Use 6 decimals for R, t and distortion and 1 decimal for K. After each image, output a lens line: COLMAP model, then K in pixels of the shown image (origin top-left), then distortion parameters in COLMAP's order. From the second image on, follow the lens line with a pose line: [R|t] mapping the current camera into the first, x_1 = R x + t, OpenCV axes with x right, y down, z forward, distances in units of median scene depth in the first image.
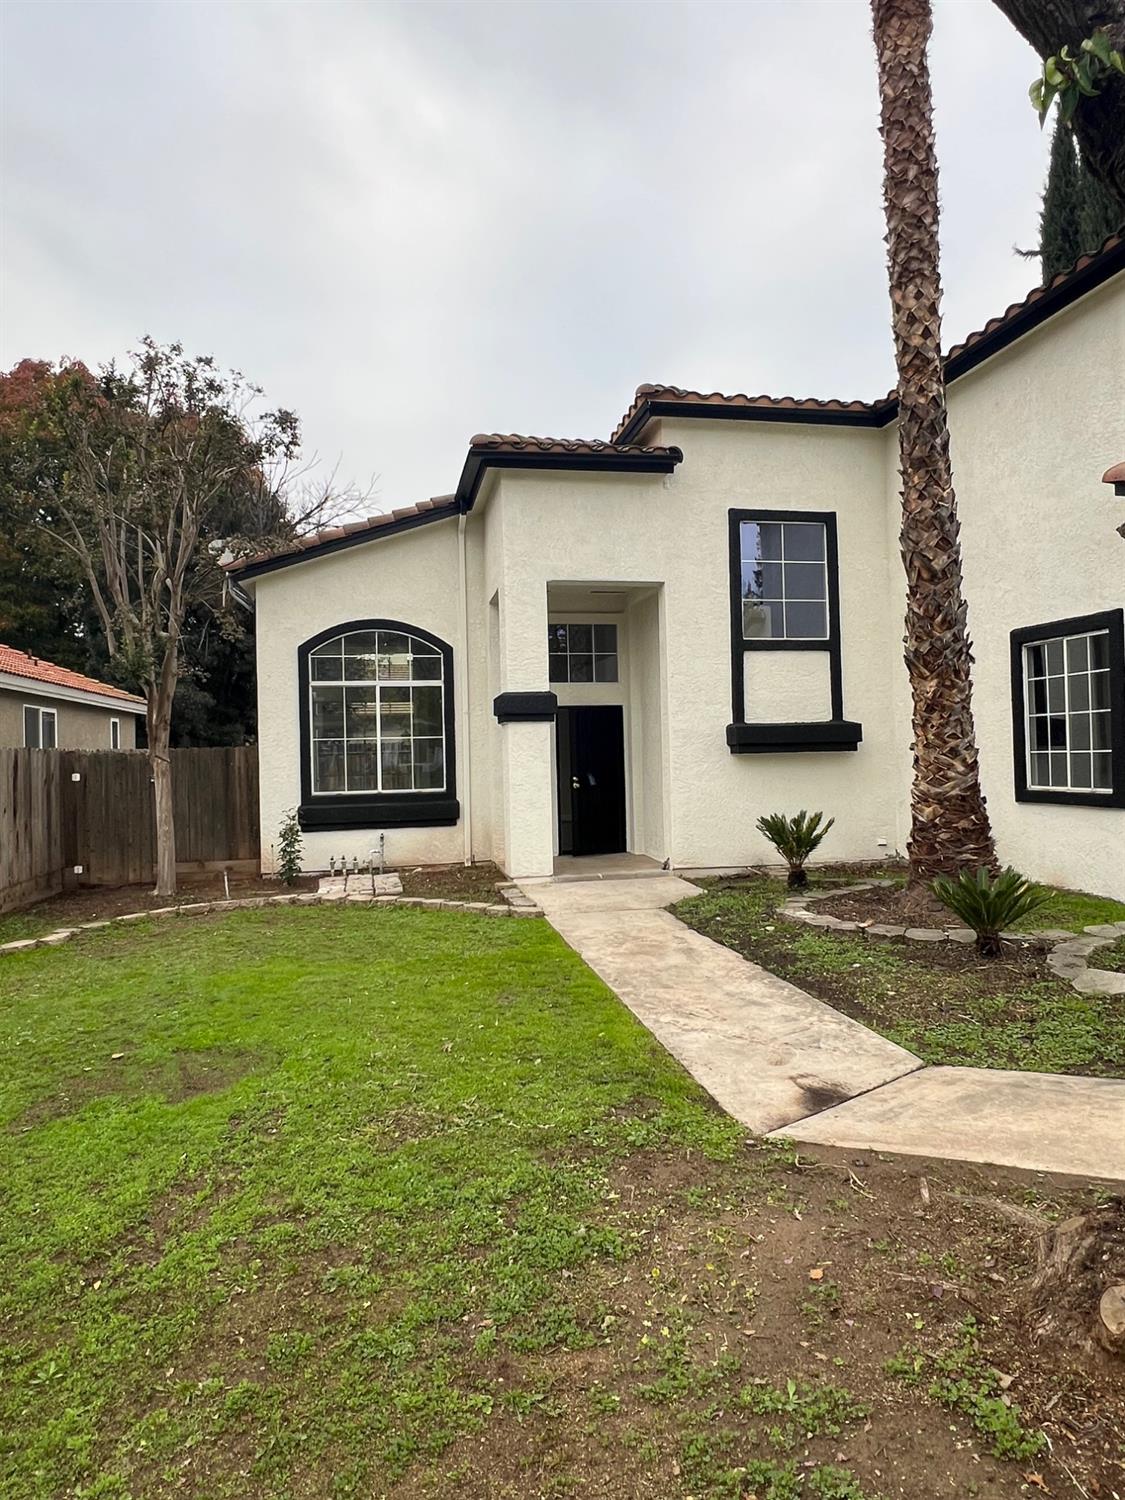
lens RADIAL K [[930.4, 0, 567.1], [0, 930.4, 747.2], [0, 0, 1]] dist [-0.001665, -0.005136]
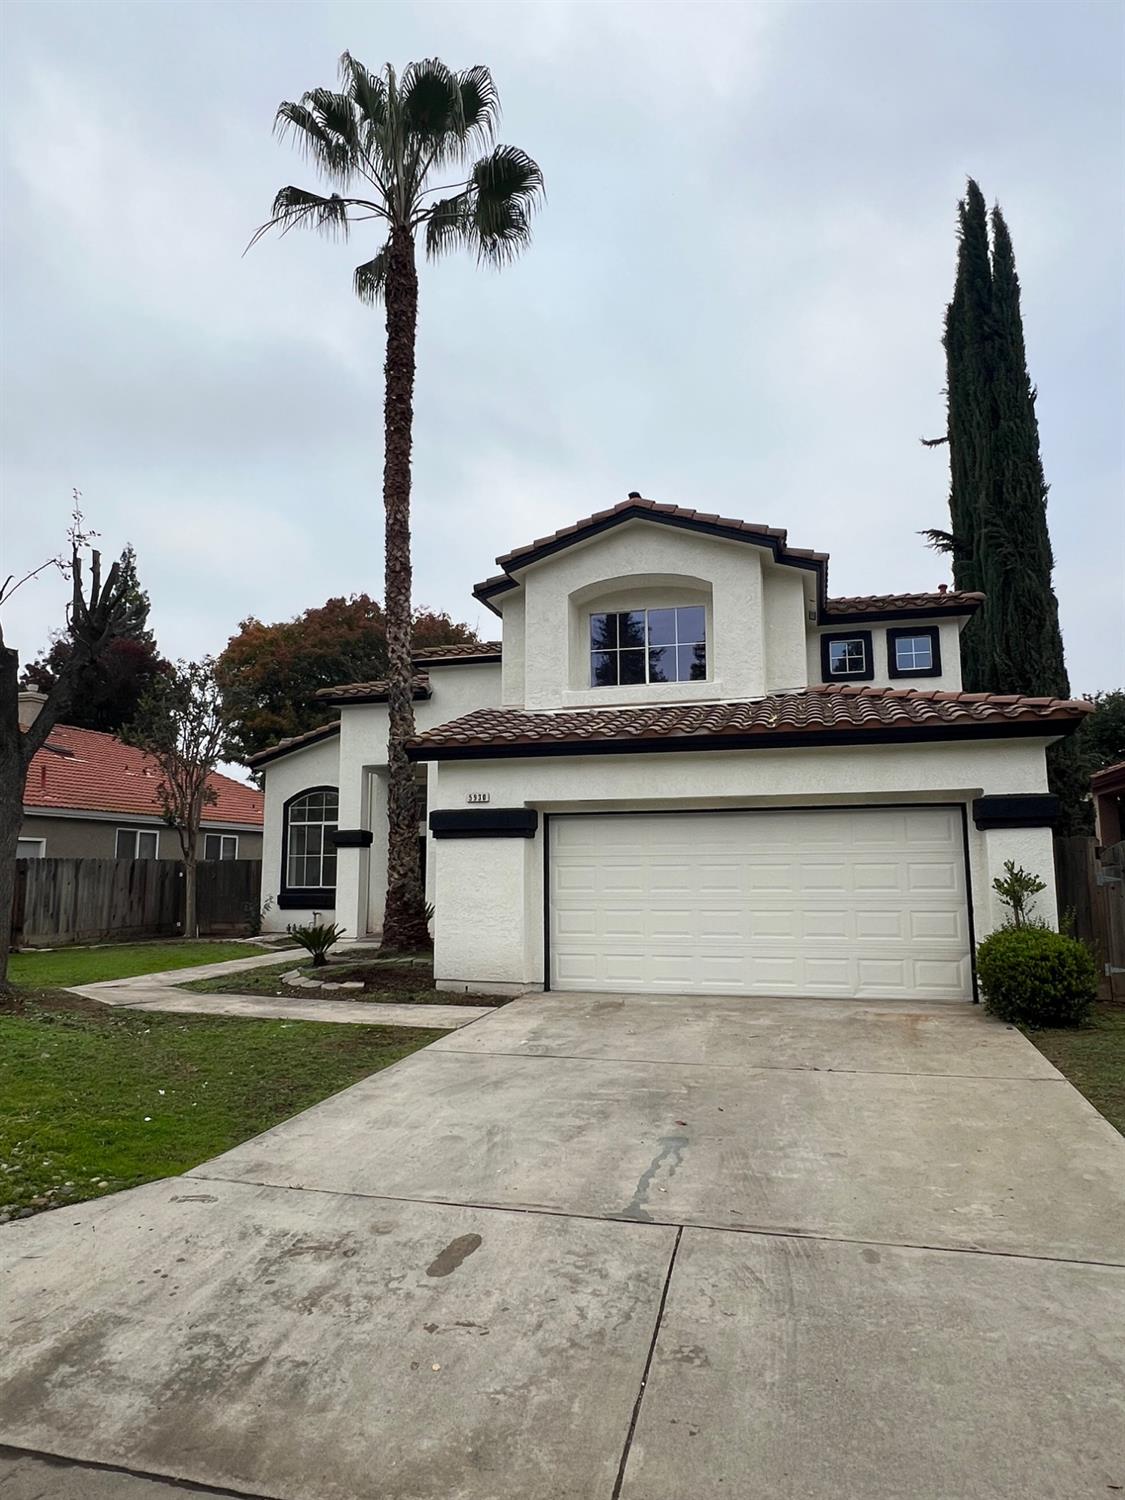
lens RADIAL K [[930.4, 0, 567.1], [0, 930.4, 747.2], [0, 0, 1]] dist [-0.001665, -0.005136]
pose [[0.894908, -0.041371, -0.444328, 0.983824], [-0.011805, 0.993150, -0.116248, -0.013856], [0.446094, 0.109277, 0.888290, -0.344377]]
